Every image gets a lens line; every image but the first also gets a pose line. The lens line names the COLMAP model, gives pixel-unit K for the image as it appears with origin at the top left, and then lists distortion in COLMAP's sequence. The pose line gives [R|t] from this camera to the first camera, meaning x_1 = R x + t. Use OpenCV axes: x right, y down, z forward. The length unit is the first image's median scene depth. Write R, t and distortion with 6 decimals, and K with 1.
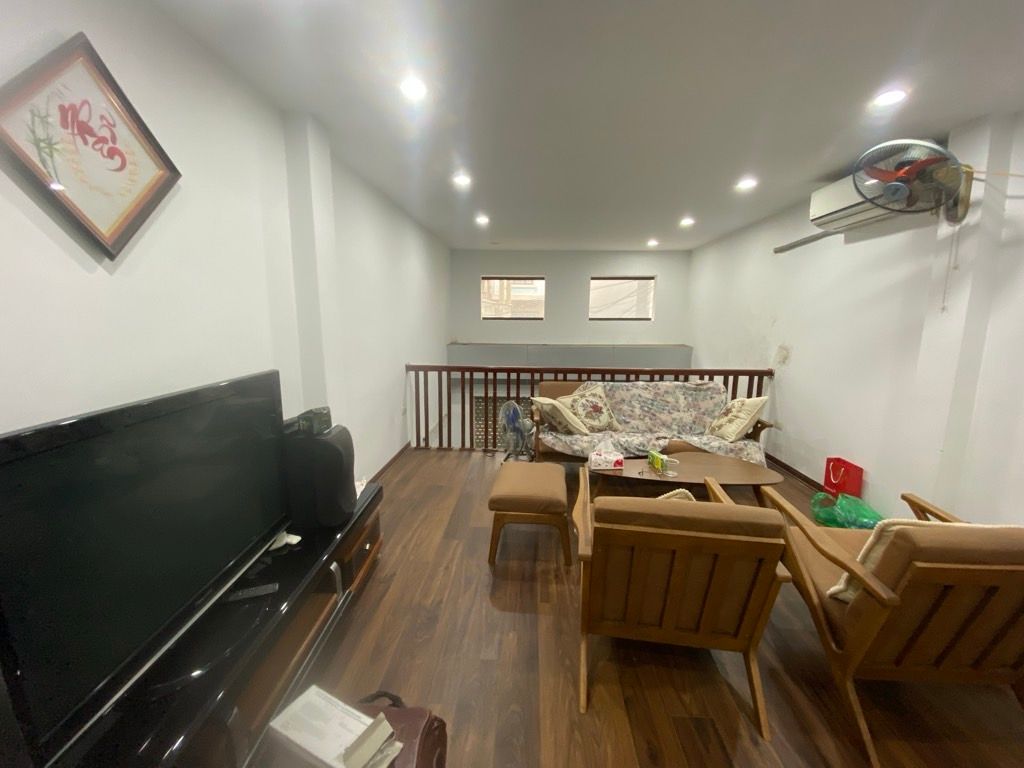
lens RADIAL K [[411.0, 0, 512.0], [0, 411.0, 384.0], [0, 0, 1]] dist [0.020413, -0.018158]
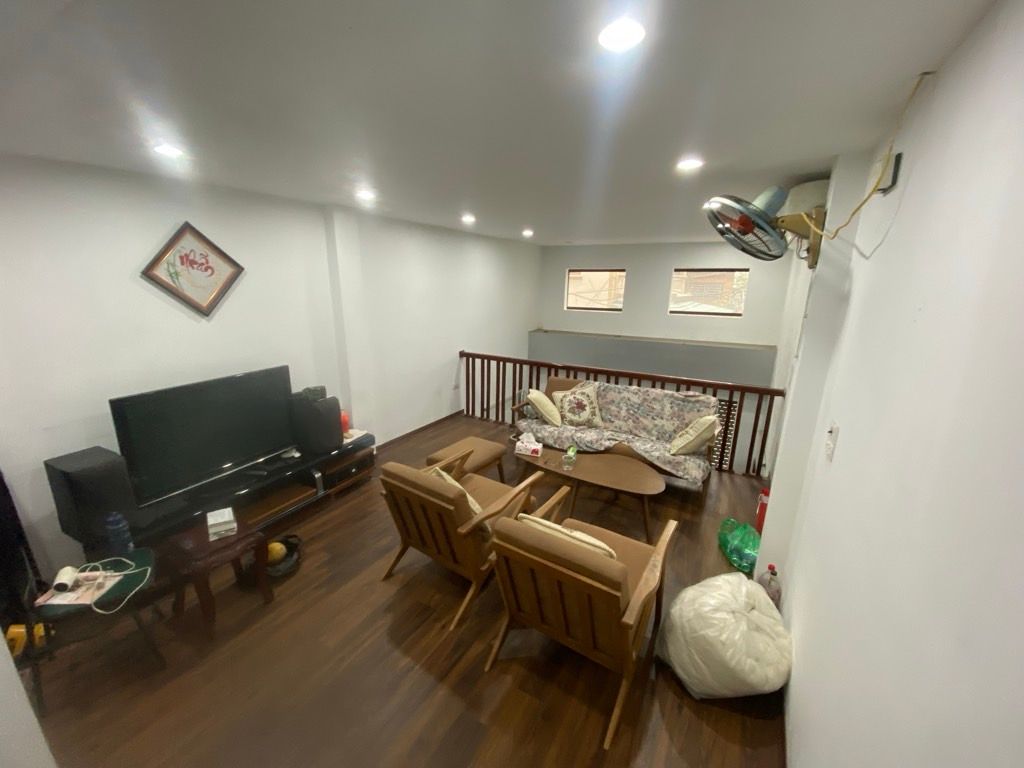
lens RADIAL K [[414.7, 0, 510.6], [0, 414.7, 387.6], [0, 0, 1]] dist [0.044102, -0.036208]
pose [[0.890880, 0.119561, -0.438221, 0.526543], [-0.079737, 0.990920, 0.108254, -0.098191], [0.447185, -0.061499, 0.892325, -0.116714]]
